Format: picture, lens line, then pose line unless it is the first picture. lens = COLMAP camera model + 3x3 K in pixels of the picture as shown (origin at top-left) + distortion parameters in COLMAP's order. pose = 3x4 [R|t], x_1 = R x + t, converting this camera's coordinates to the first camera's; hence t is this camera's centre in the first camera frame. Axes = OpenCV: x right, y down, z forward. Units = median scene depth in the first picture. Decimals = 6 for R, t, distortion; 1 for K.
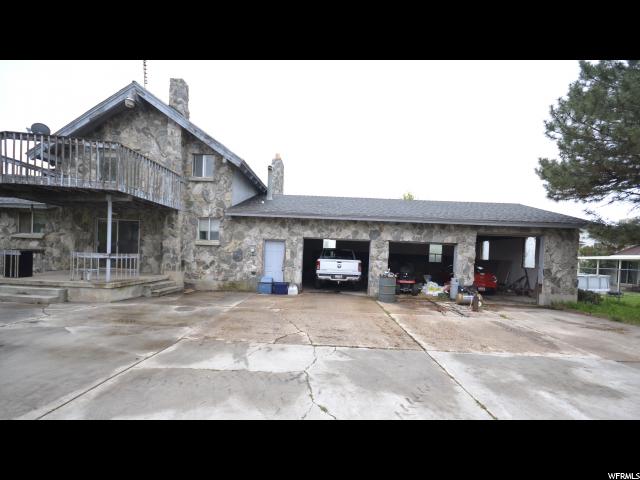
lens RADIAL K [[287.2, 0, 320.8], [0, 287.2, 265.3], [0, 0, 1]] dist [-0.001375, -0.001389]
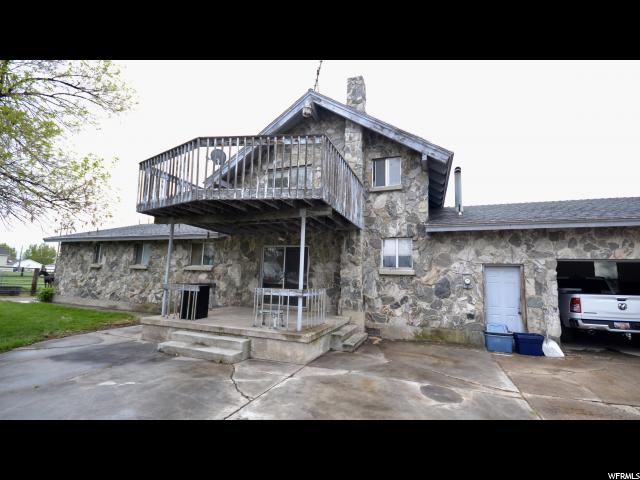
lens RADIAL K [[292.5, 0, 320.3], [0, 292.5, 243.0], [0, 0, 1]] dist [-0.001060, -0.001060]
pose [[0.938812, -0.054750, -0.340050, -0.321420], [-0.004545, 0.985230, -0.171174, -0.022094], [0.344400, 0.162246, 0.924697, 0.241386]]
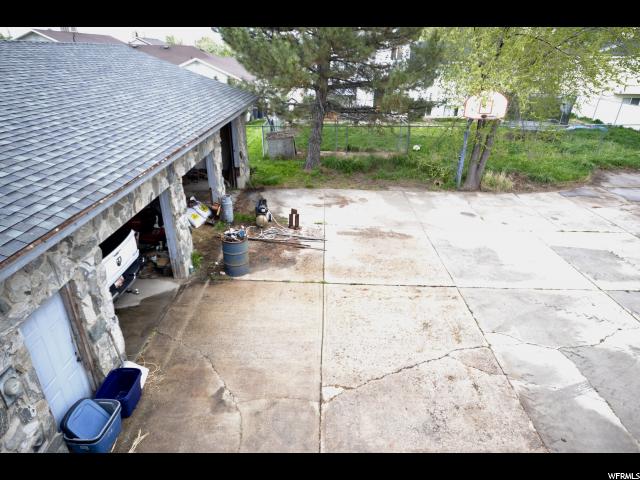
lens RADIAL K [[383.2, 0, 320.0], [0, 383.2, 240.0], [0, 0, 1]] dist [0.000459, 0.000092]
pose [[-0.004744, -0.473409, 0.880830, -0.475795], [0.014610, 0.880713, 0.473425, -0.322603], [-0.999882, 0.015115, 0.002738, 0.723927]]
